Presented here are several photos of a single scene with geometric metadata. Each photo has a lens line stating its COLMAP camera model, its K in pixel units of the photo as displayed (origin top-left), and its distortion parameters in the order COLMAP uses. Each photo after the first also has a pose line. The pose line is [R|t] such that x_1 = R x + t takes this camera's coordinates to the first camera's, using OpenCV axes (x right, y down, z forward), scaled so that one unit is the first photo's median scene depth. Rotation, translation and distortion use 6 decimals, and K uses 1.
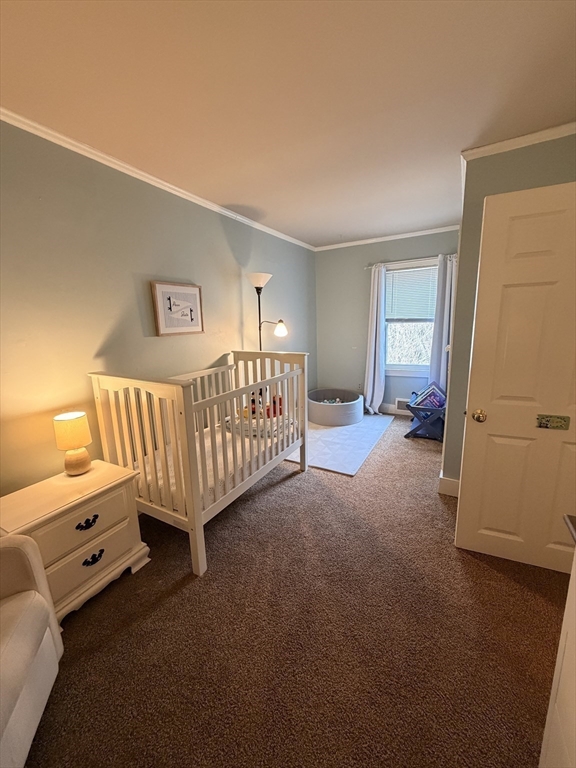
lens RADIAL K [[310.8, 0, 286.3], [0, 310.8, 383.4], [0, 0, 1]] dist [-0.000511, 0.000366]
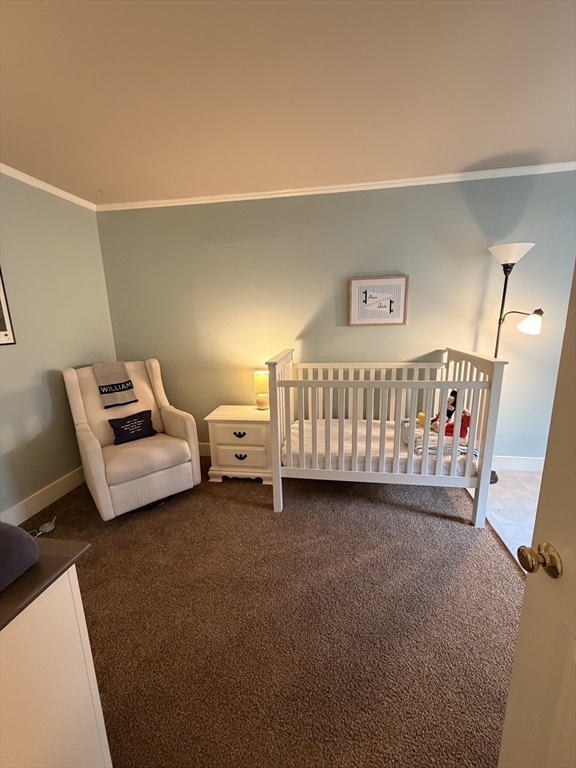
lens RADIAL K [[310.8, 0, 287.6], [0, 310.8, 382.5], [0, 0, 1]] dist [-0.000511, 0.000366]
pose [[0.329081, 0.215362, -0.919415, 0.586660], [-0.169720, 0.971280, 0.166764, -0.096640], [0.928925, 0.101164, 0.356181, 0.374599]]
